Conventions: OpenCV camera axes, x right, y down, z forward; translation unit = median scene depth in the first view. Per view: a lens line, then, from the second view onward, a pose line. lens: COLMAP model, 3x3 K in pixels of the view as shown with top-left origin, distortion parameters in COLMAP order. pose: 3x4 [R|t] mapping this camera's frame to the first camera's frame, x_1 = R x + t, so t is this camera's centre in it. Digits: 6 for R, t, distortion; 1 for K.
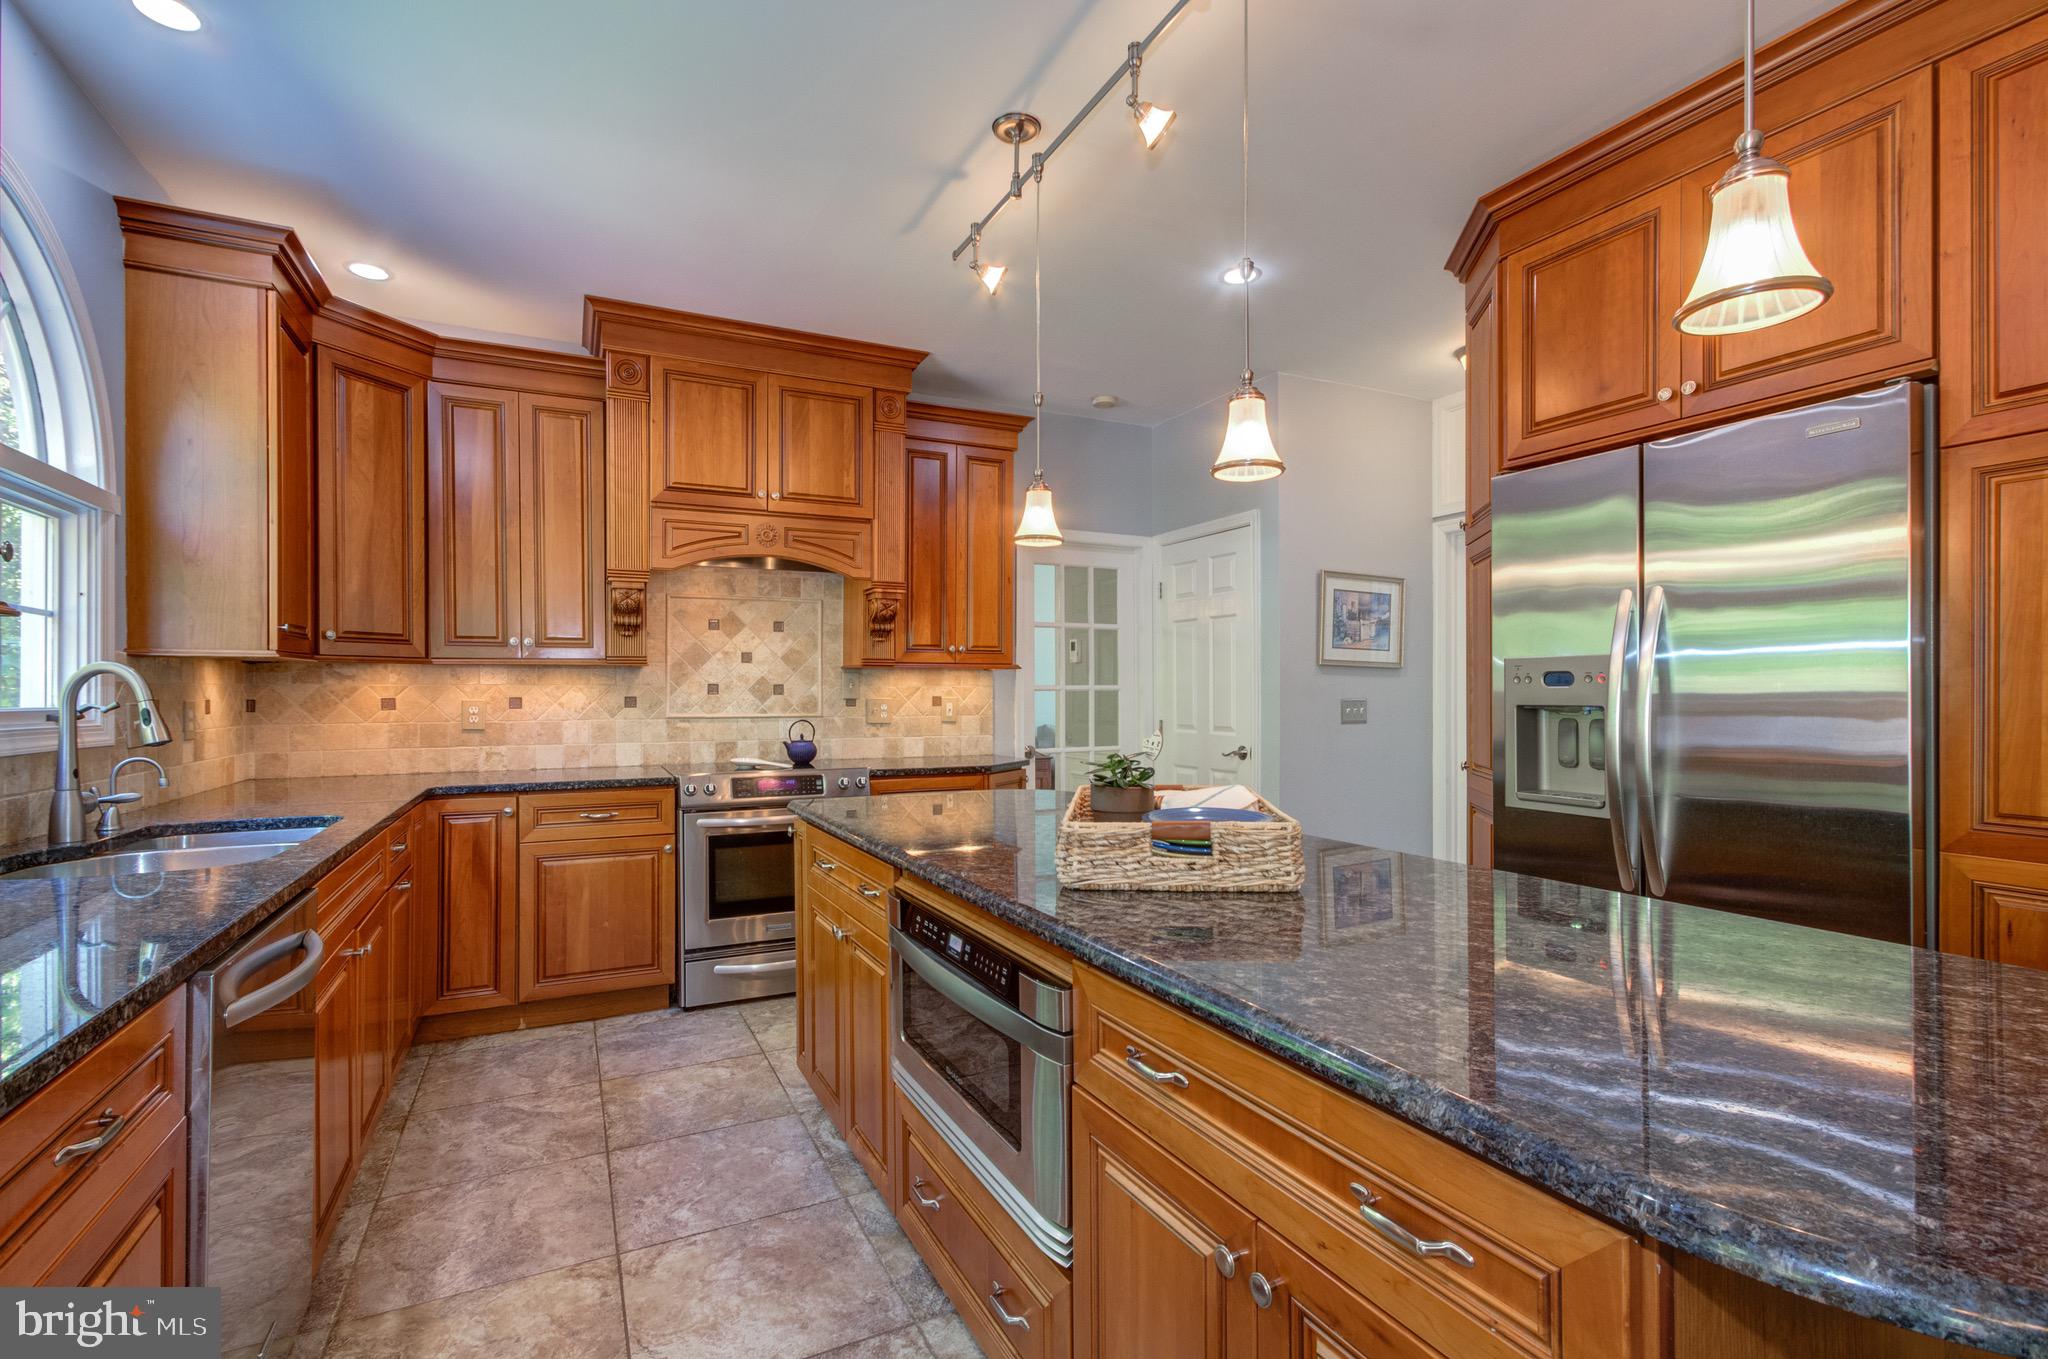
lens RADIAL K [[935.3, 0, 1028.5], [0, 935.3, 693.3], [0, 0, 1]] dist [-0.000835, 0.005668]
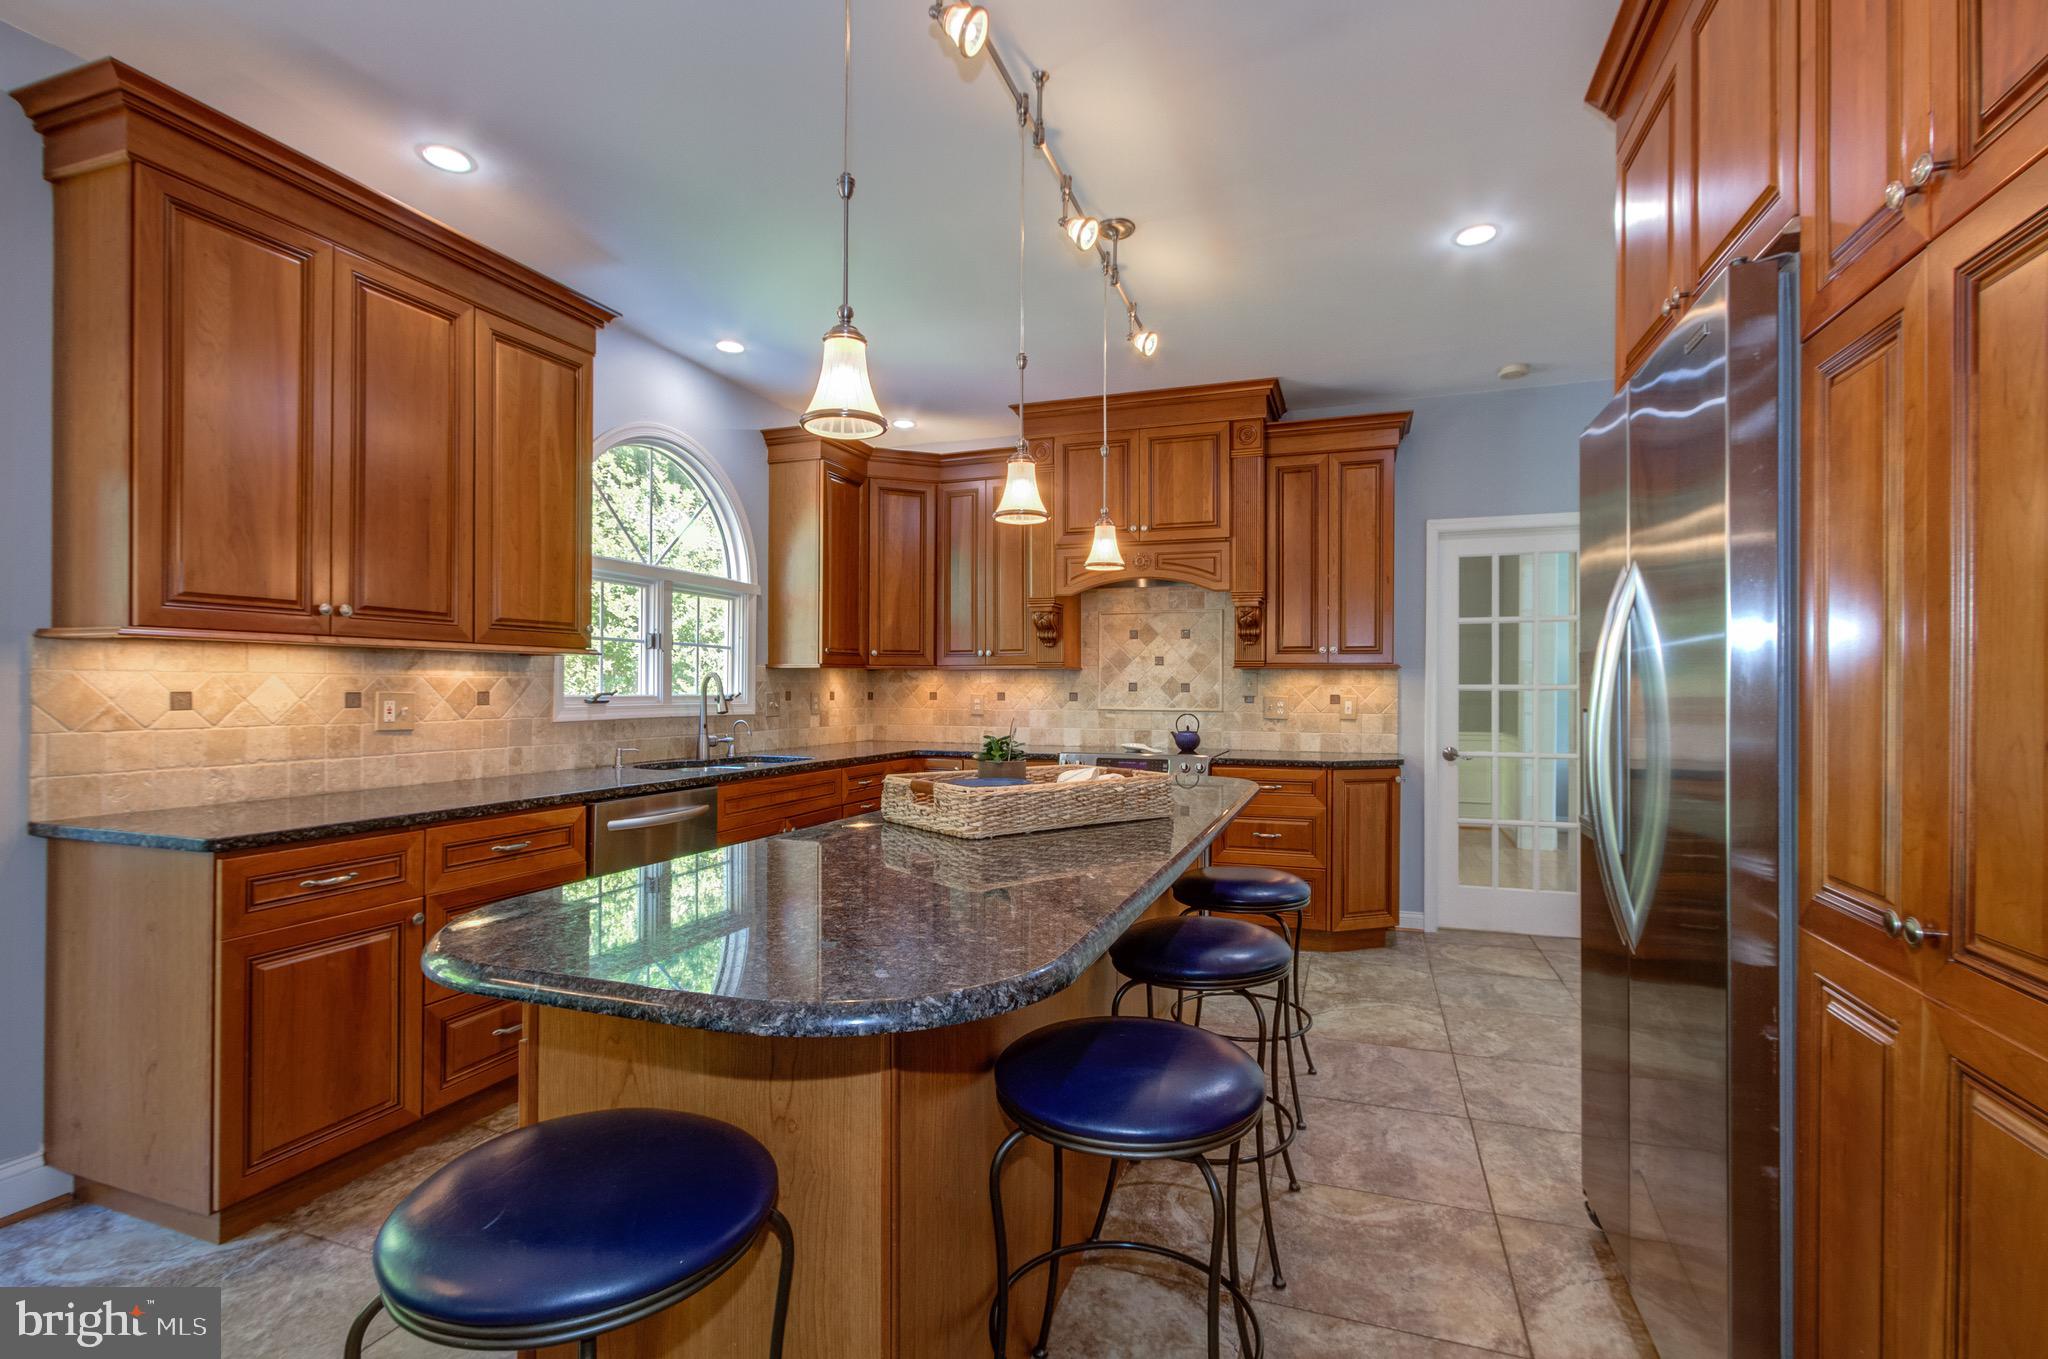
lens RADIAL K [[935.3, 0, 1024.6], [0, 935.3, 676.1], [0, 0, 1]] dist [-0.000835, 0.005668]
pose [[0.686675, -0.004954, -0.726947, 0.524918], [-0.007535, 0.999875, -0.013933, -0.000852], [0.726925, 0.015045, 0.686552, 0.054163]]
